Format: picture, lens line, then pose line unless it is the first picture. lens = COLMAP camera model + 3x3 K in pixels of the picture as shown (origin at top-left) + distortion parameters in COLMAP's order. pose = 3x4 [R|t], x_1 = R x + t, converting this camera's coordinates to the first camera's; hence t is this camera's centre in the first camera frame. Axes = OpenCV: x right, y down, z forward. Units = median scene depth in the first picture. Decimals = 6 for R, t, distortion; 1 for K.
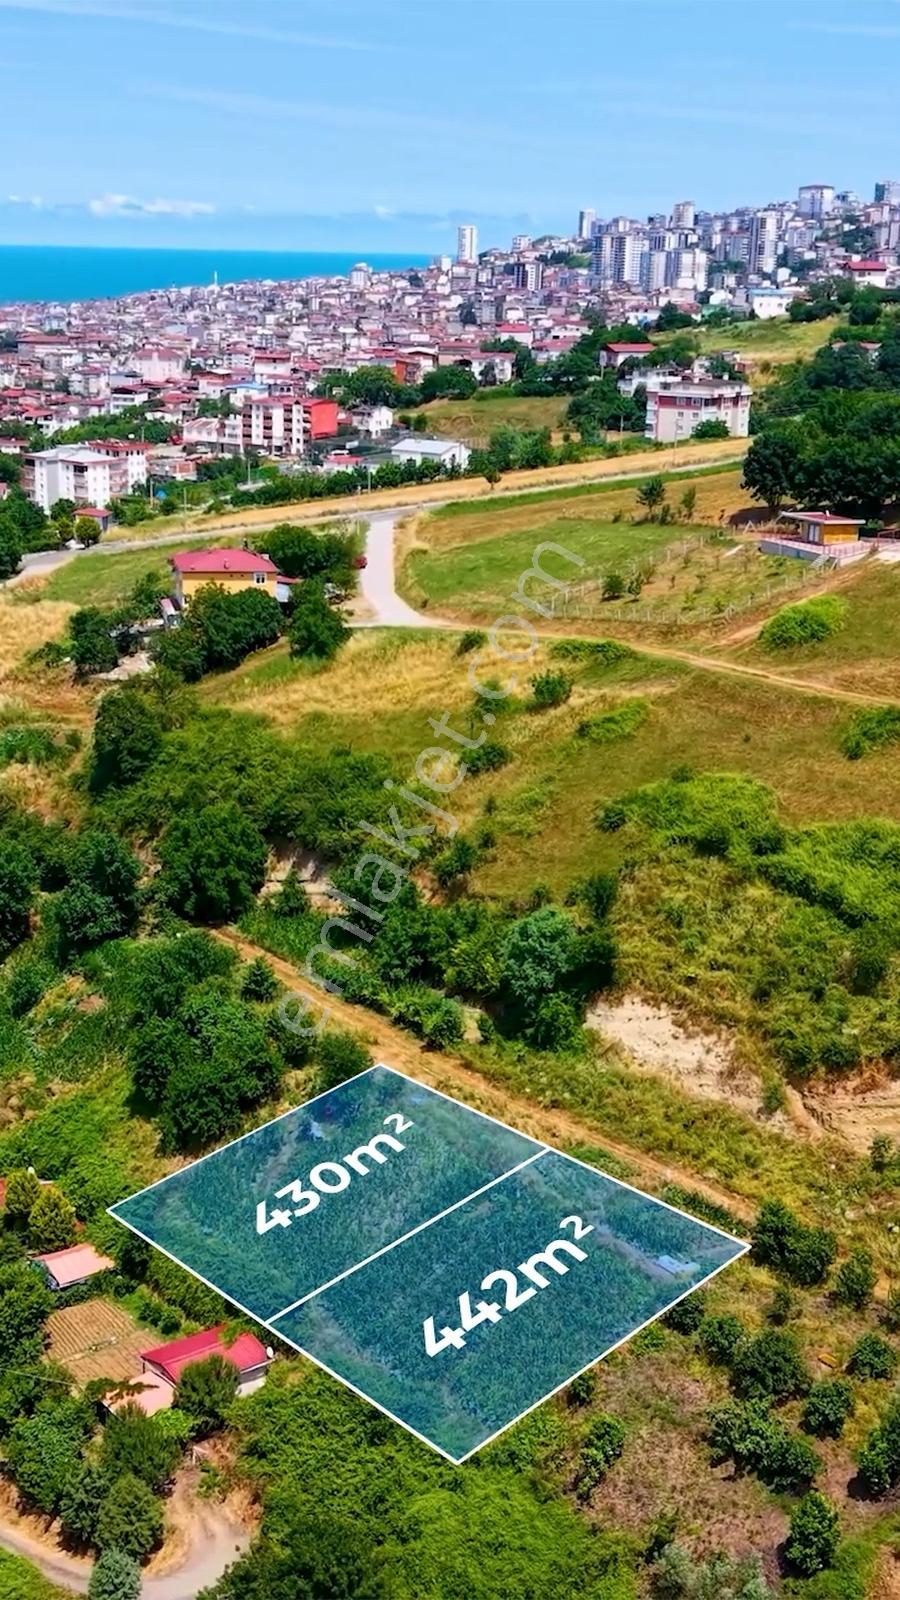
lens RADIAL K [[2045.9, 0, 390.0], [0, 2045.9, 821.8], [0, 0, 1]] dist [0.024097, 0.000000]
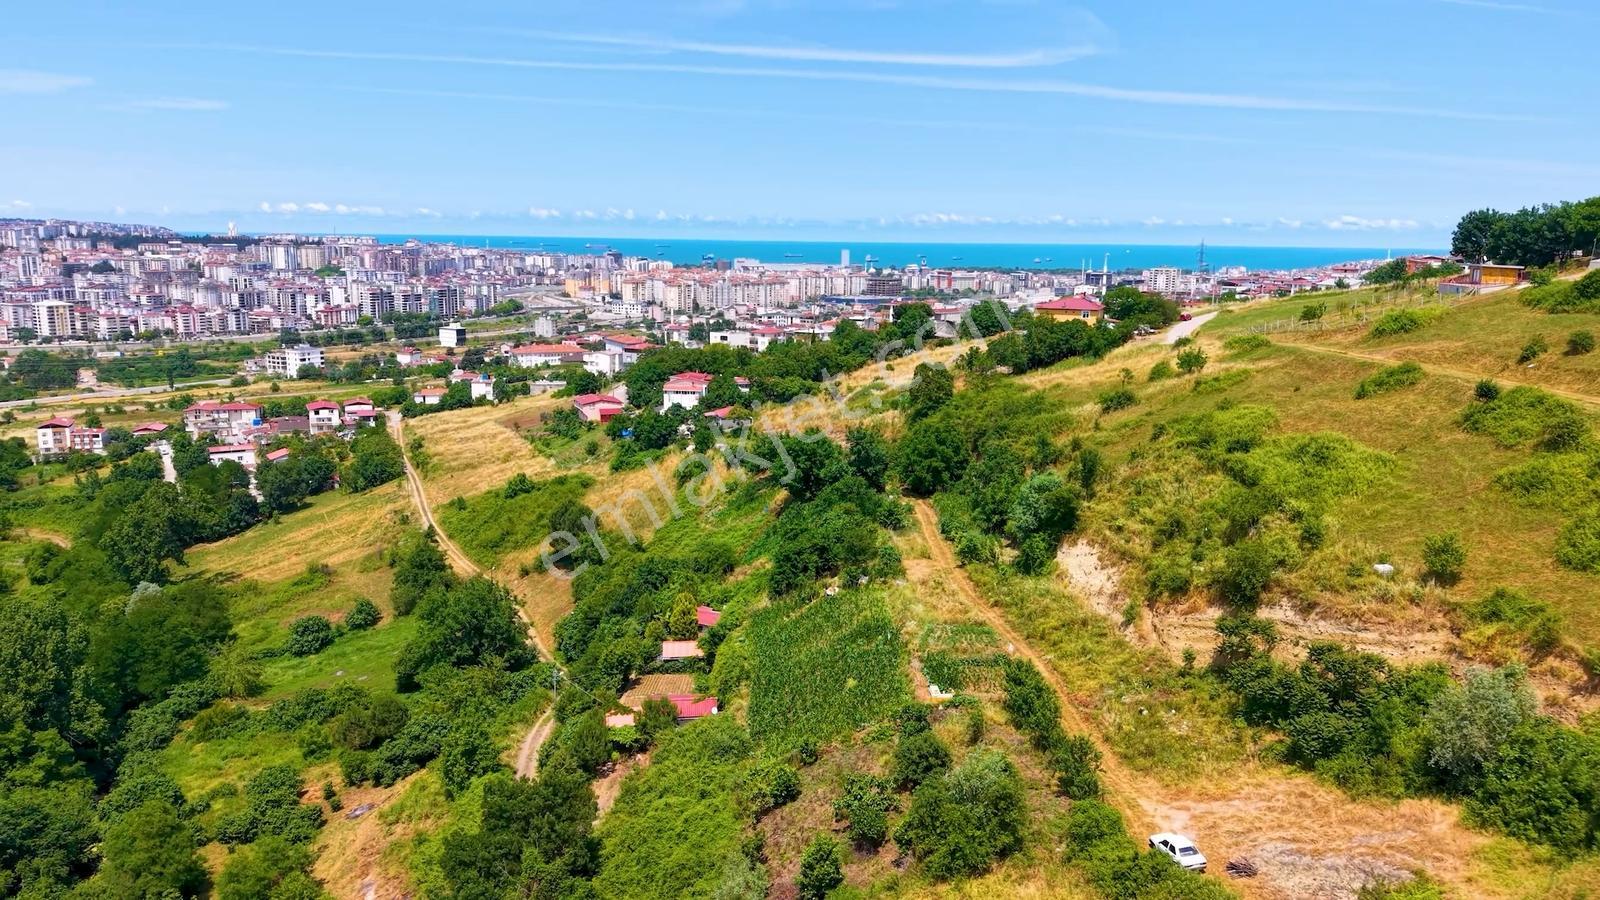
lens RADIAL K [[1151.2, 0, 795.7], [0, 1151.2, 481.3], [0, 0, 1]] dist [0.027303, -0.041972]
pose [[0.843632, 0.103620, -0.526828, 0.326037], [-0.142183, 0.989287, -0.033105, 0.092779], [0.517754, 0.102835, 0.849327, 0.251153]]
